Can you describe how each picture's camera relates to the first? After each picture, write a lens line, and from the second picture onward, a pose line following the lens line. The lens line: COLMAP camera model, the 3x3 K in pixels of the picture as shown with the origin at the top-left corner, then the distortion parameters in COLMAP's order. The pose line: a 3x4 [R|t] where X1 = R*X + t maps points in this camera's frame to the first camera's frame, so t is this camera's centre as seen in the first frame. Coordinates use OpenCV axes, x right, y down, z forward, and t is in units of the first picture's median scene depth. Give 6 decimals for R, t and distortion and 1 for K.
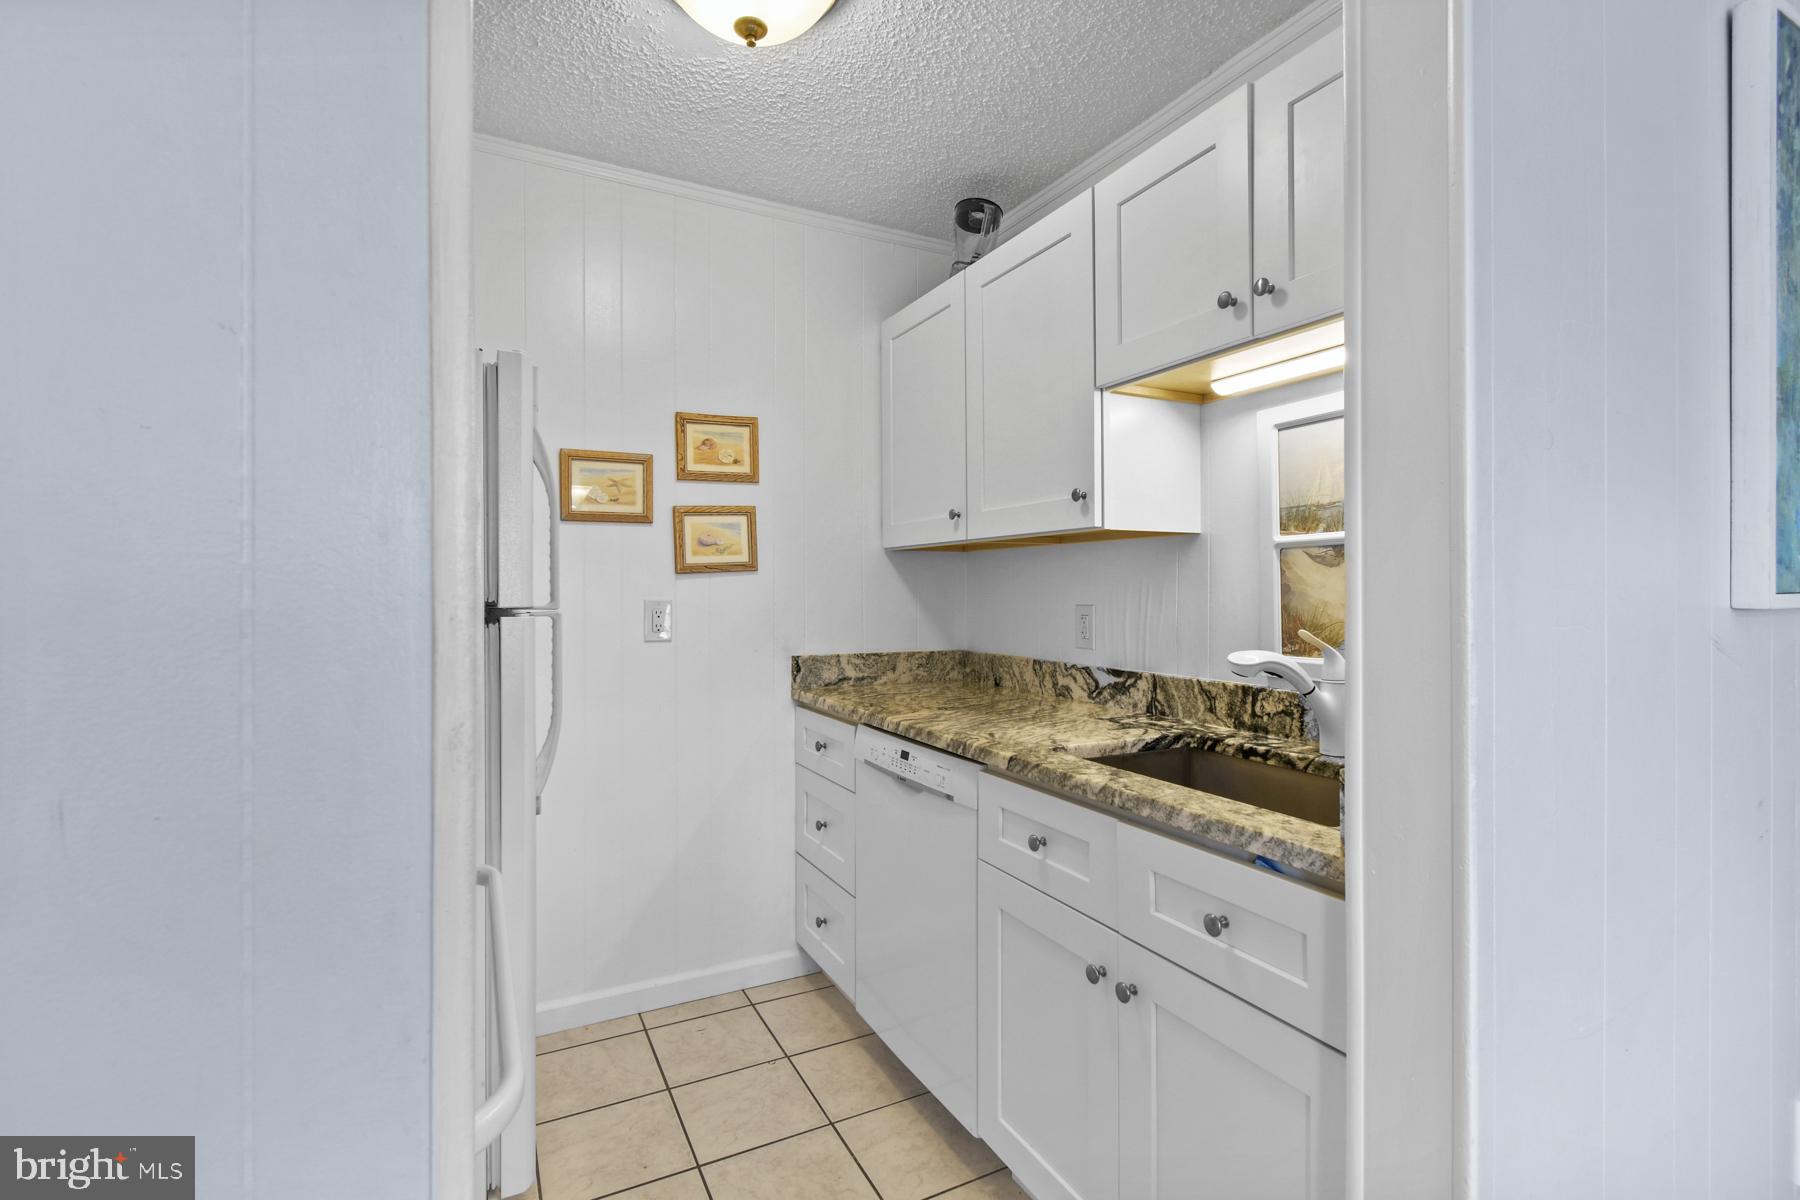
lens RADIAL K [[820.5, 0, 905.2], [0, 820.5, 590.8], [0, 0, 1]] dist [-0.002341, -0.000187]
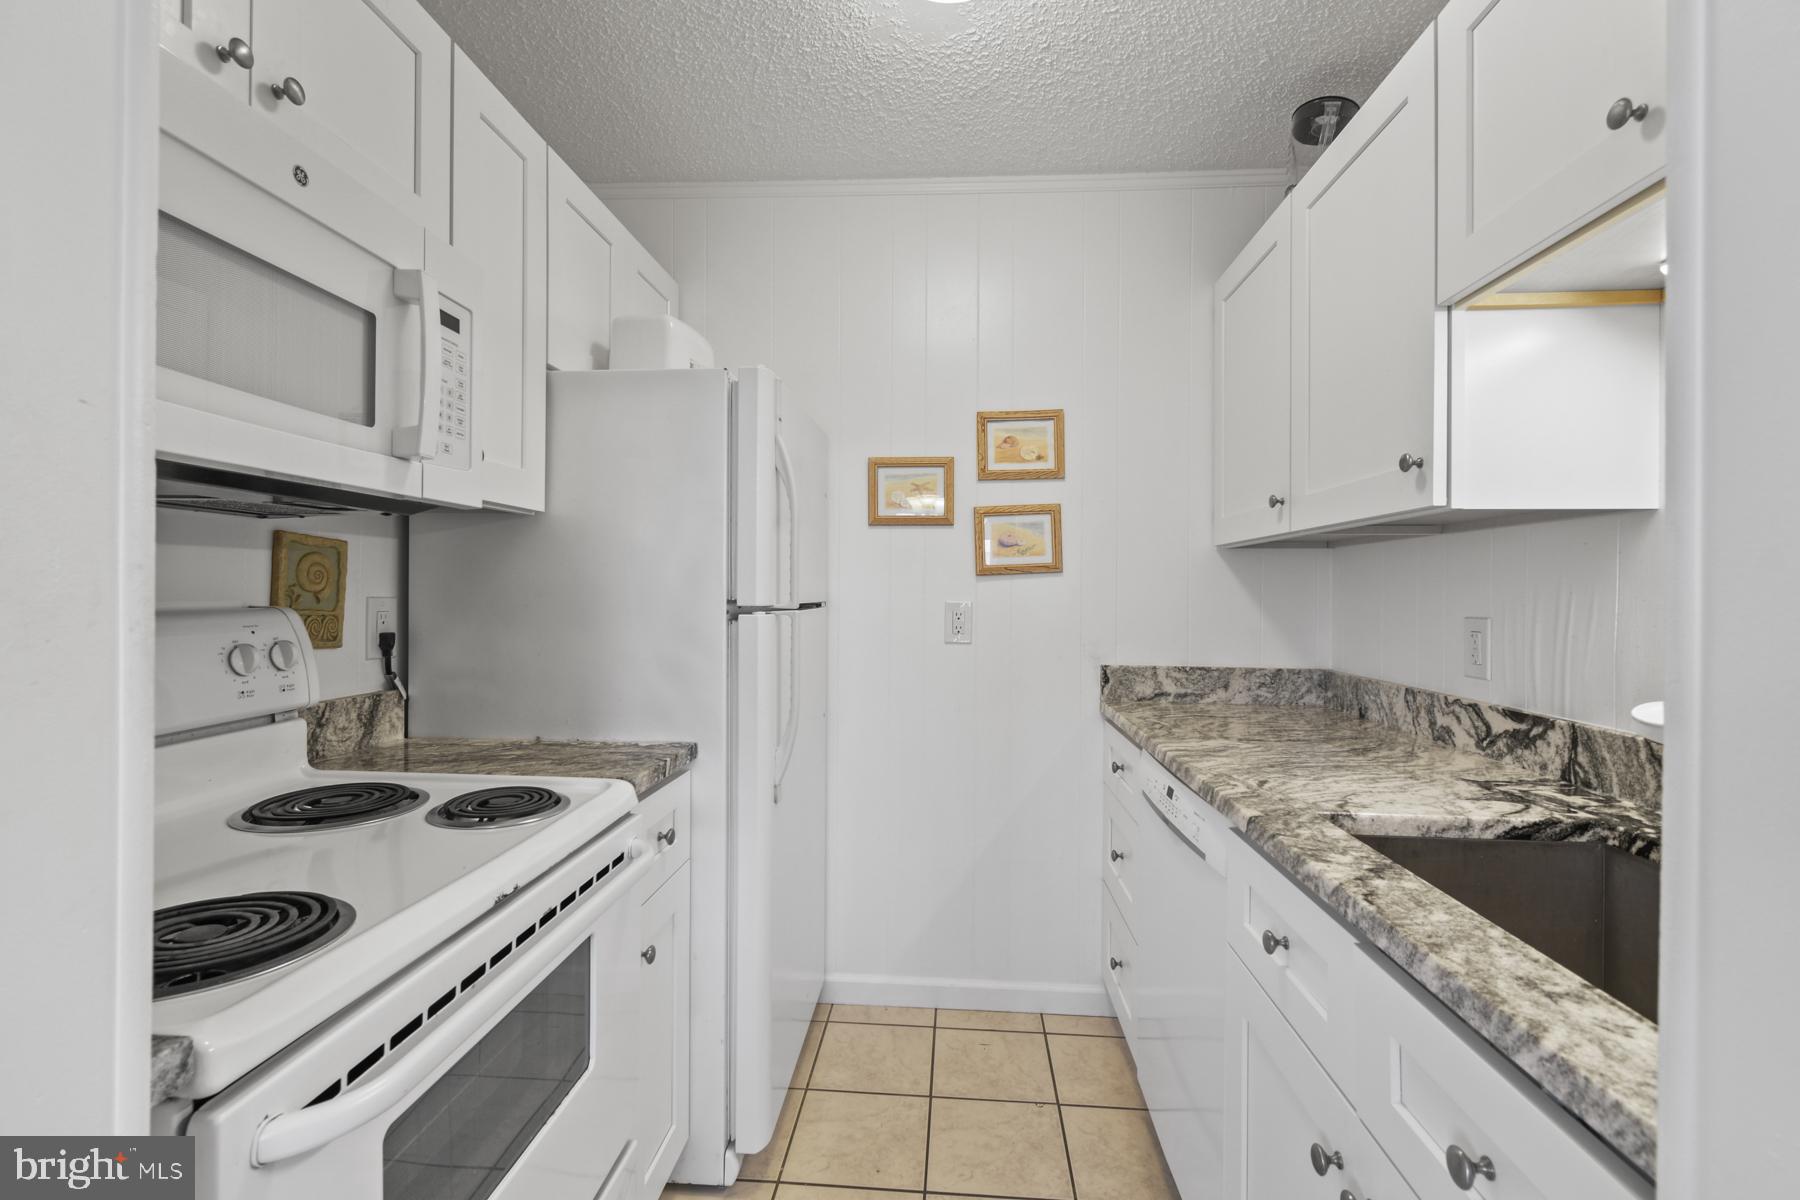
lens RADIAL K [[794.0, 0, 903.6], [0, 794.0, 593.9], [0, 0, 1]] dist [0.002224, -0.000217]
pose [[0.851785, 0.009507, -0.523805, 0.155151], [-0.009586, 0.999951, 0.002560, -0.000314], [0.523803, 0.002841, 0.851834, 0.142590]]
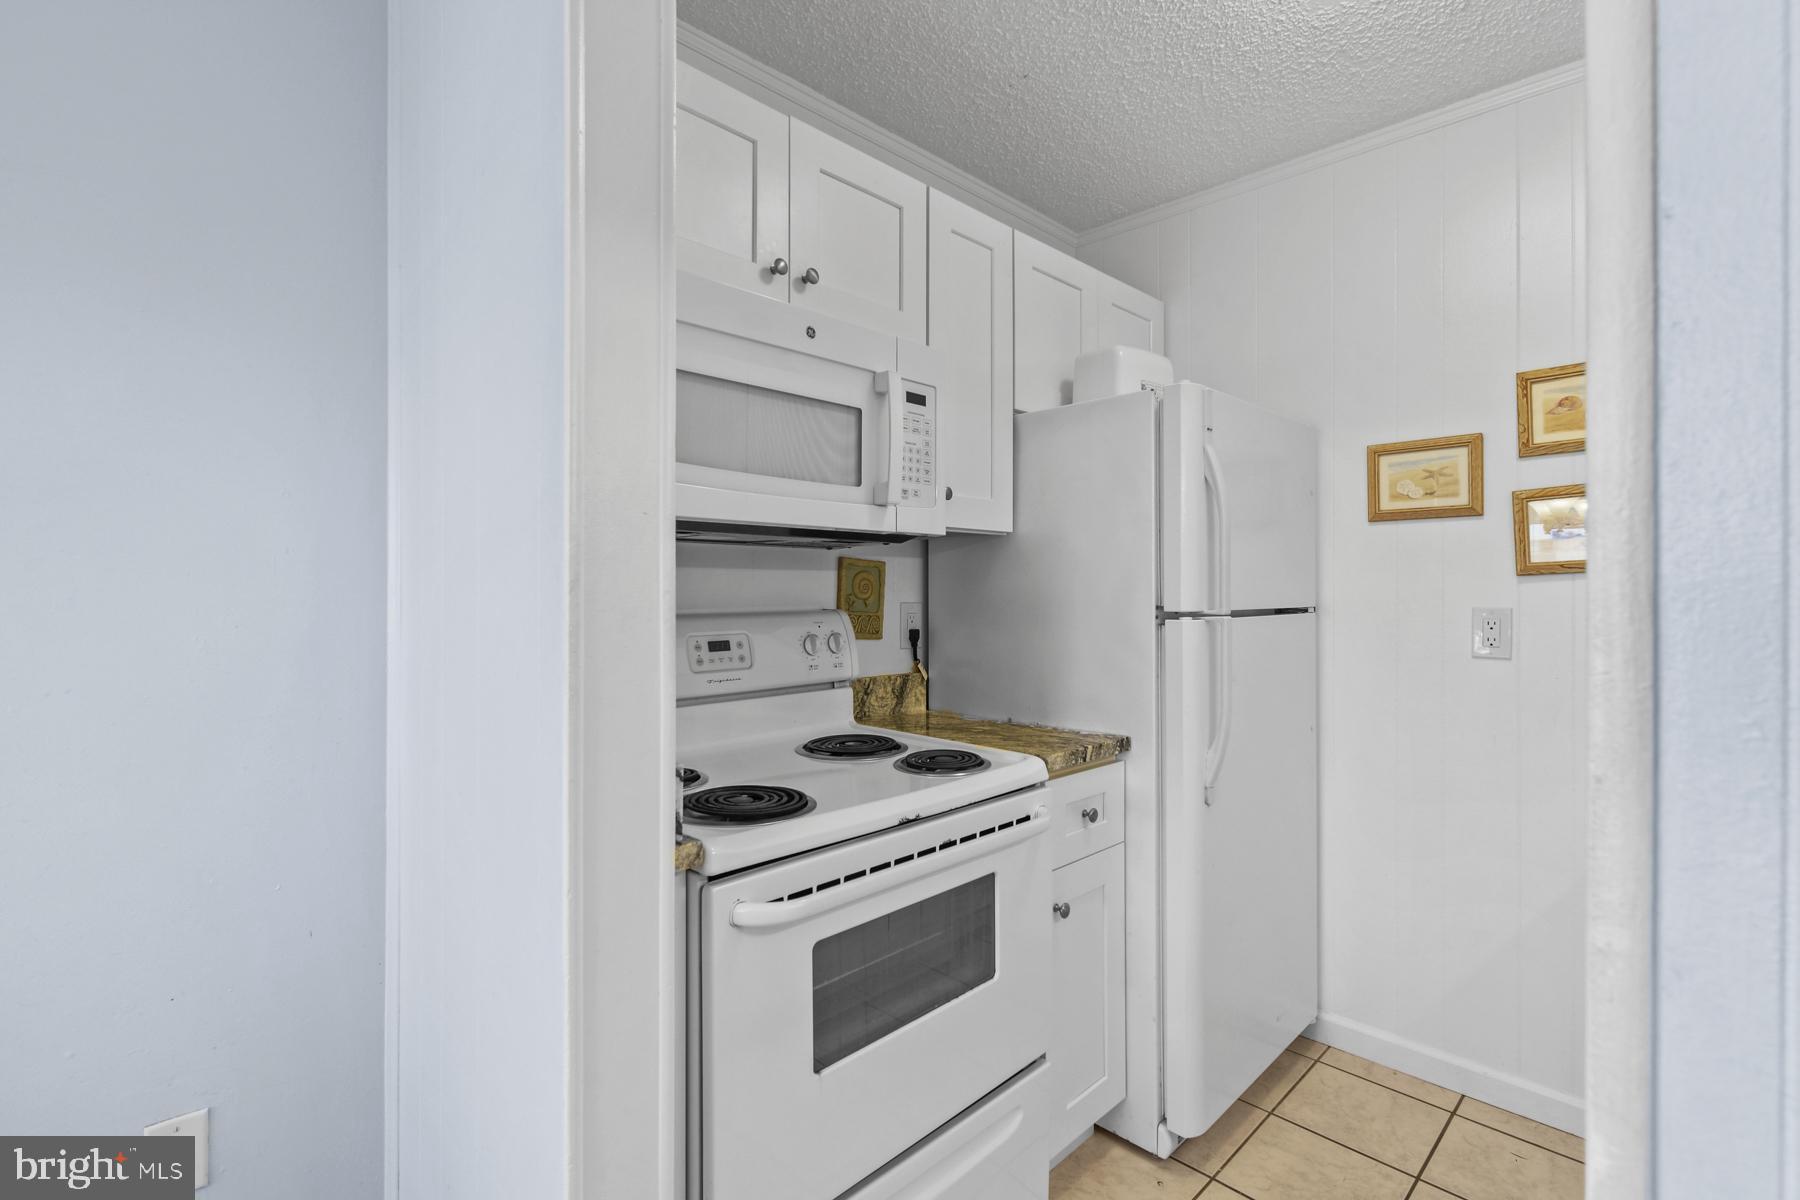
lens RADIAL K [[828.2, 0, 917.0], [0, 828.2, 592.5], [0, 0, 1]] dist [-0.001393, 0.000496]
pose [[0.307724, 0.004062, -0.951467, 0.321574], [-0.001929, 0.999991, 0.003646, -0.006404], [0.951474, 0.000713, 0.307730, 0.203060]]
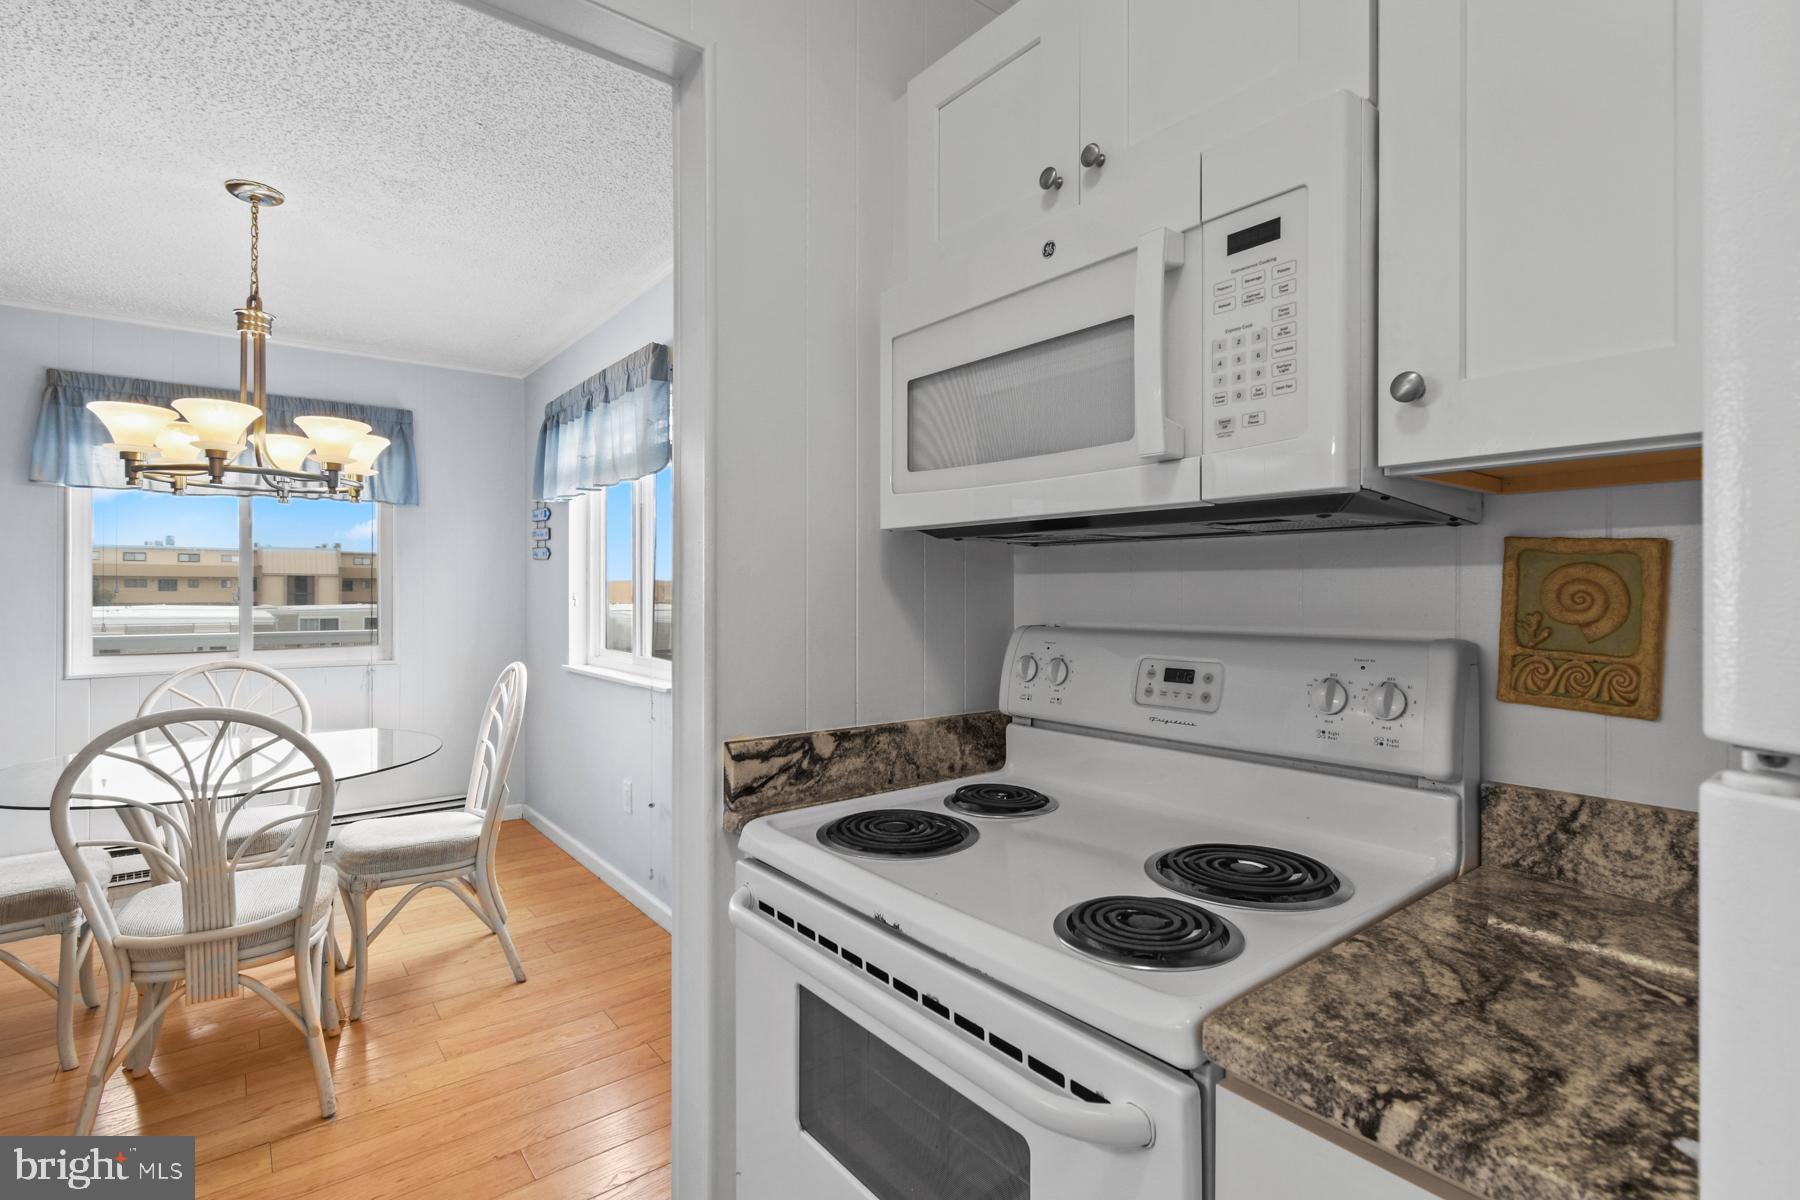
lens RADIAL K [[844.9, 0, 900.3], [0, 844.9, 591.2], [0, 0, 1]] dist [0.001644, 0.000144]
pose [[-0.982306, 0.000838, -0.187283, -0.135752], [0.000325, 0.999996, 0.002772, -0.013446], [0.187284, 0.002662, -0.982302, 0.767815]]
